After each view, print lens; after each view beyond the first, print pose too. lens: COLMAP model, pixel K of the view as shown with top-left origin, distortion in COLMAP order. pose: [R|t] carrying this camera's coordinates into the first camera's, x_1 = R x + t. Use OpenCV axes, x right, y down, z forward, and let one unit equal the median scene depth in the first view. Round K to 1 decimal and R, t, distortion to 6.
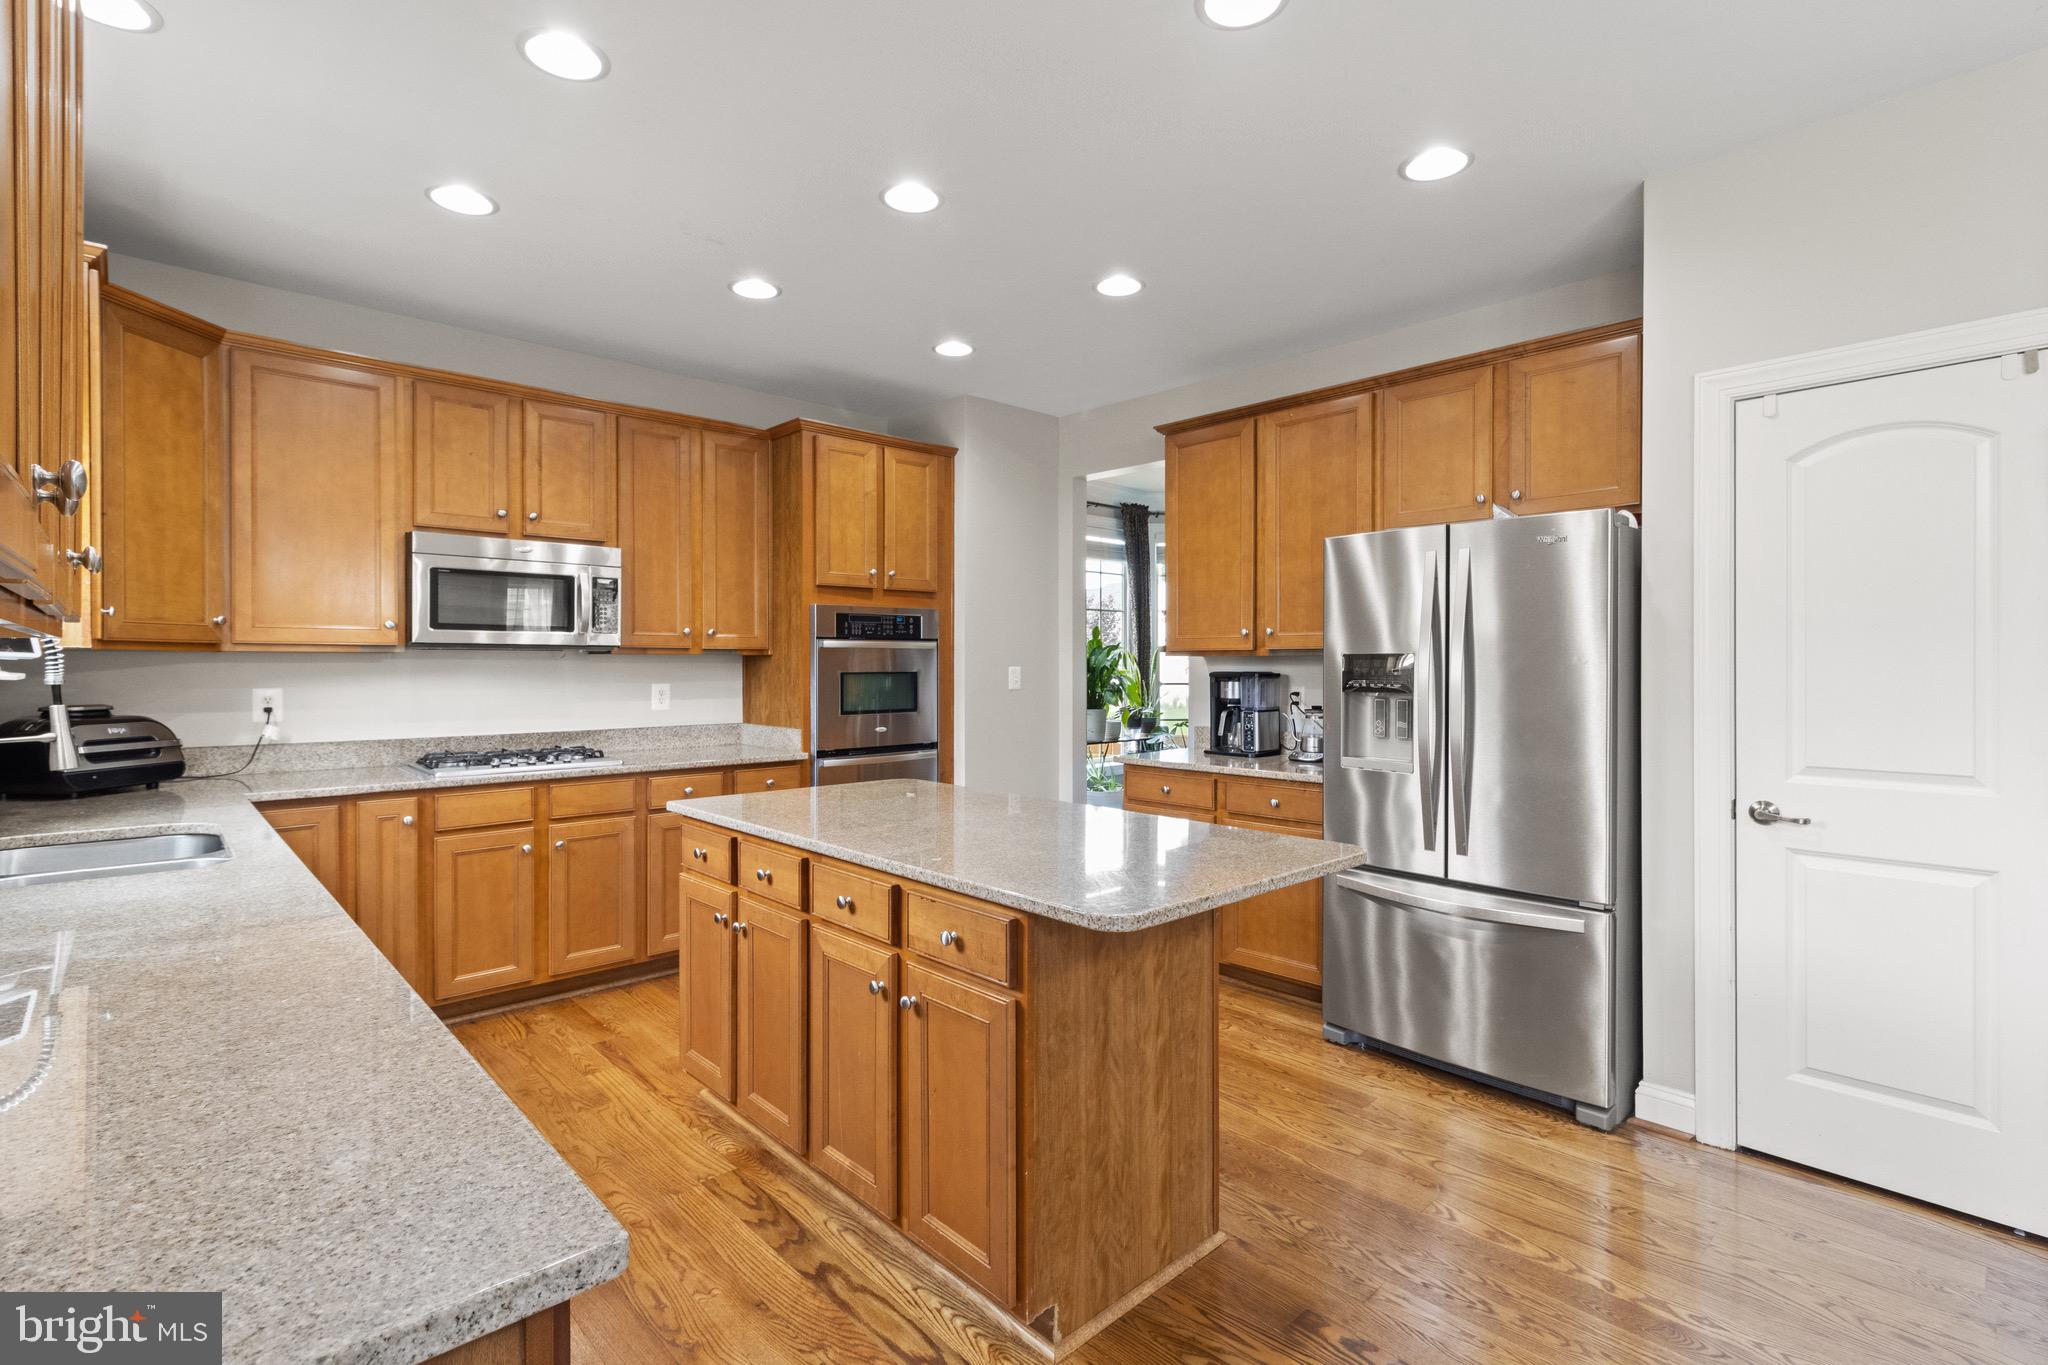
lens RADIAL K [[944.8, 0, 1029.5], [0, 944.8, 670.1], [0, 0, 1]] dist [0.002406, -0.000004]
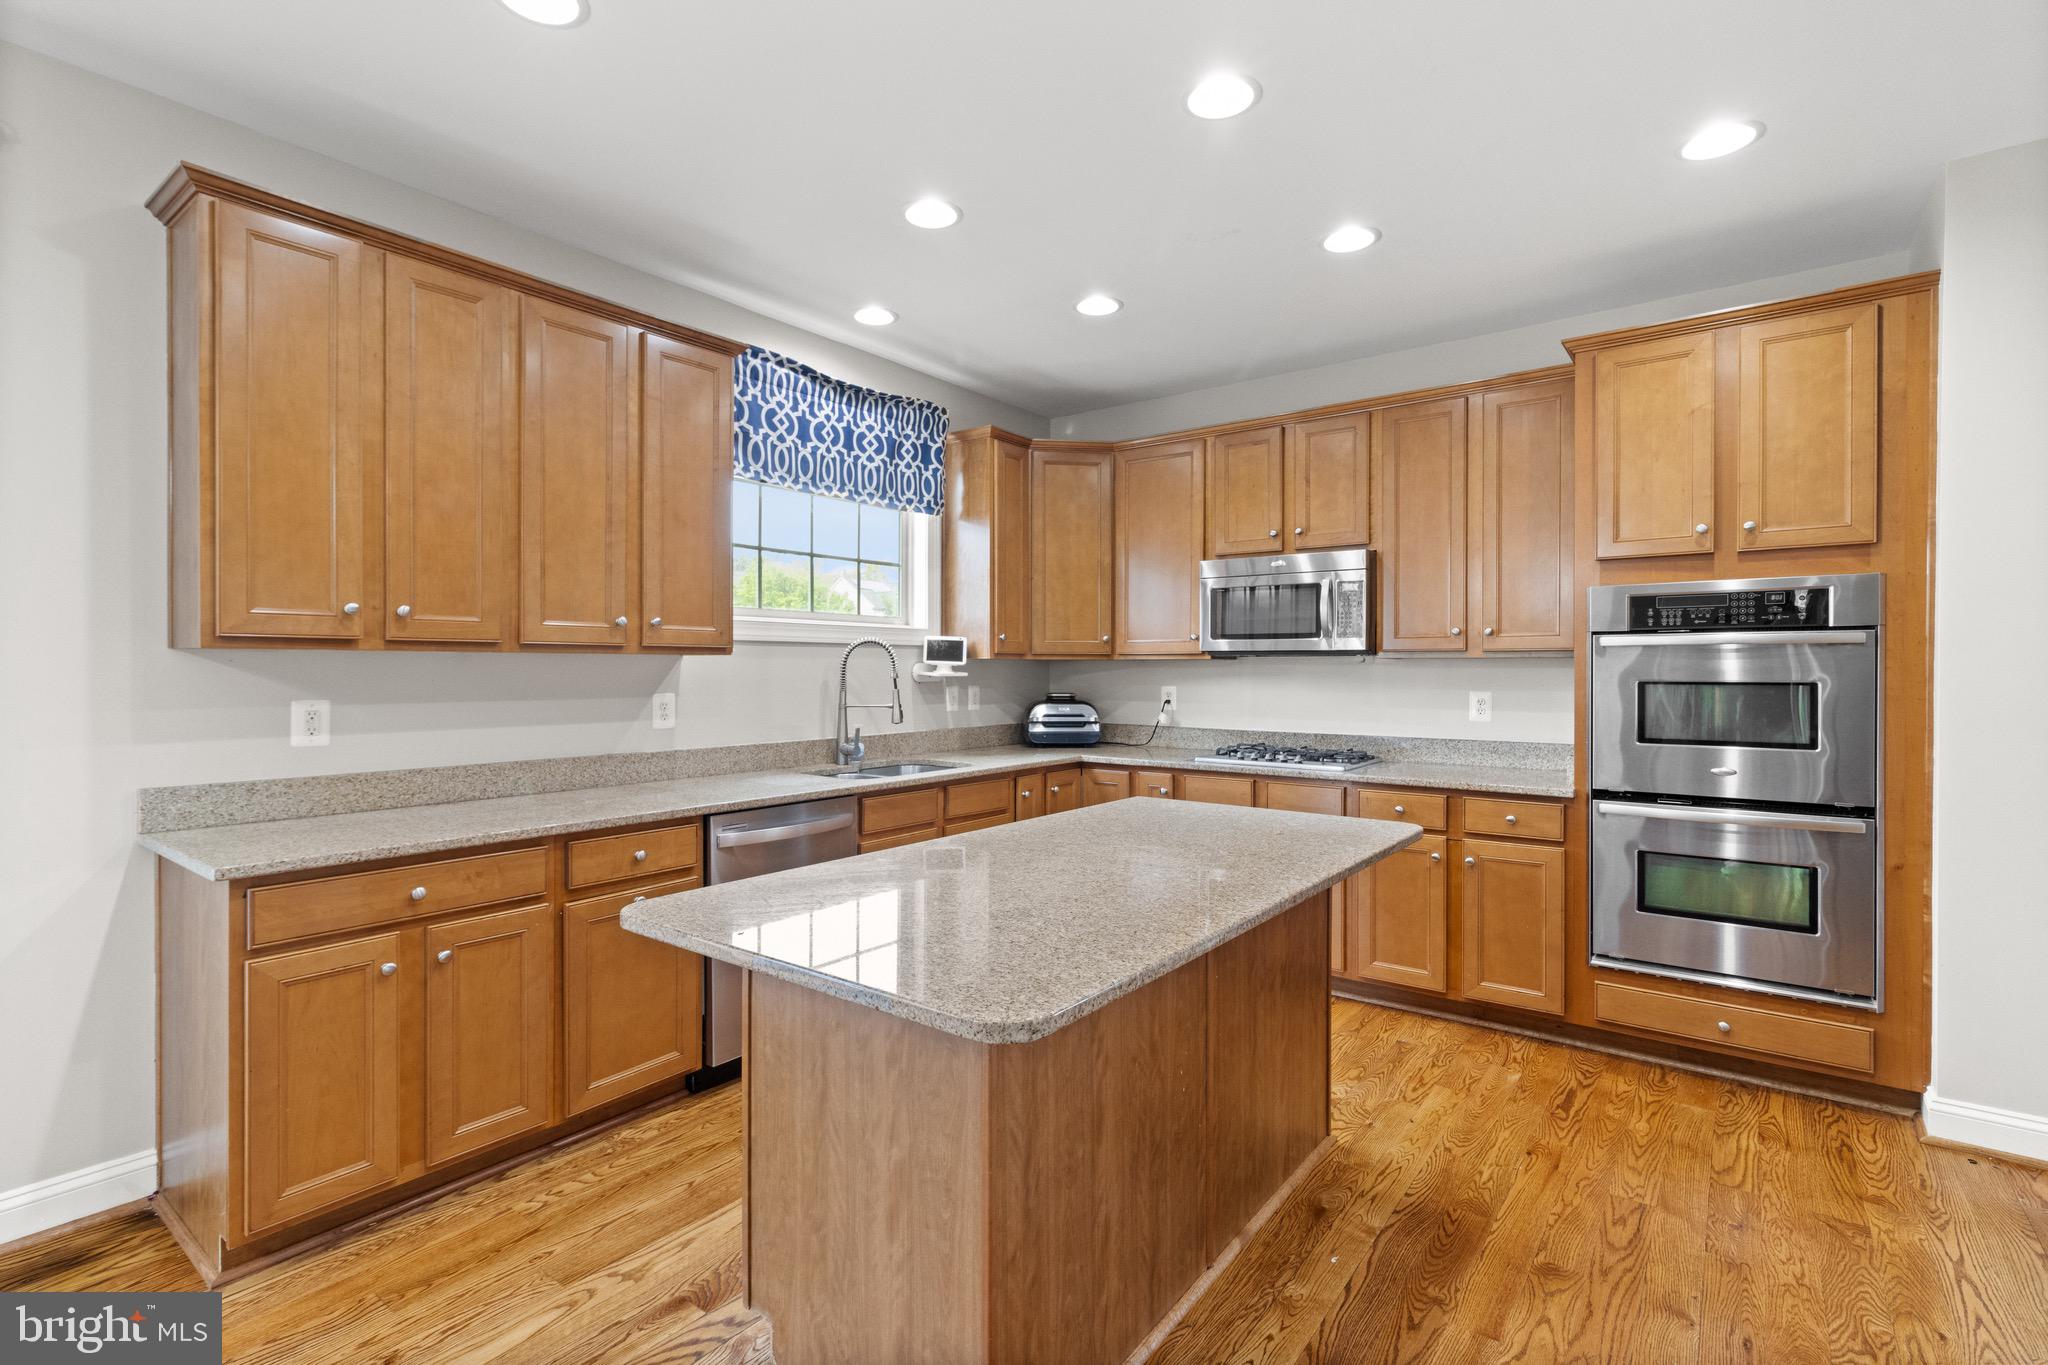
lens RADIAL K [[944.8, 0, 1018.6], [0, 944.8, 675.1], [0, 0, 1]] dist [0.002406, -0.000004]
pose [[0.161396, 0.006560, -0.986868, 0.516188], [-0.009816, 0.999939, 0.005041, -0.001537], [0.986841, 0.008873, 0.161451, 0.549099]]
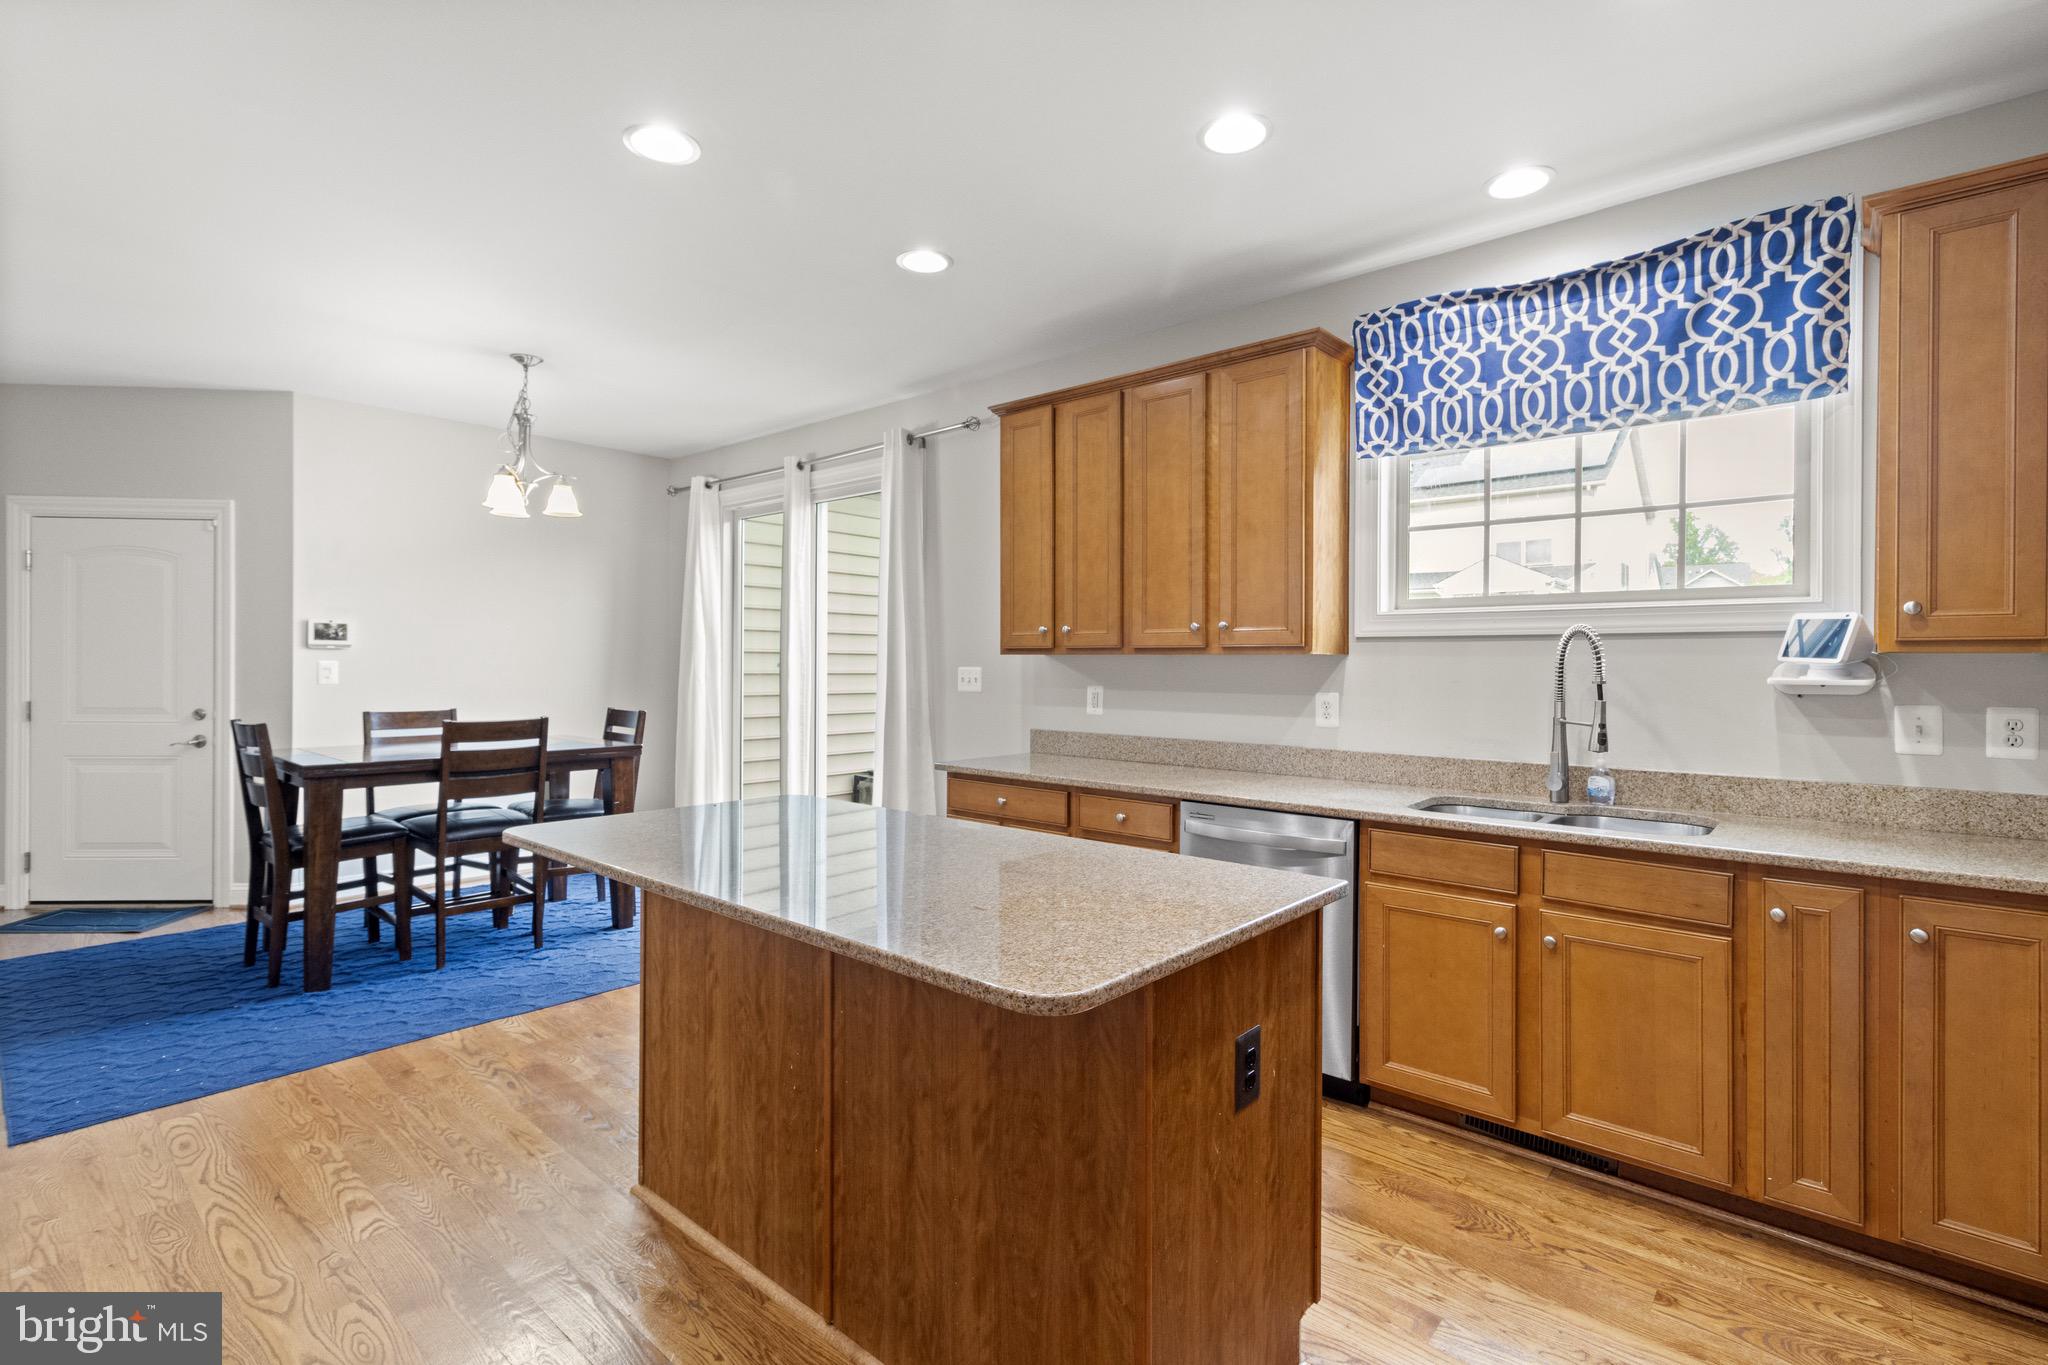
lens RADIAL K [[944.8, 0, 1023.9], [0, 944.8, 666.0], [0, 0, 1]] dist [0.002406, -0.000004]
pose [[-0.995596, -0.007548, -0.093442, -0.079377], [-0.008484, 0.999918, 0.009630, -0.008444], [0.093362, 0.010380, -0.995578, 1.276845]]
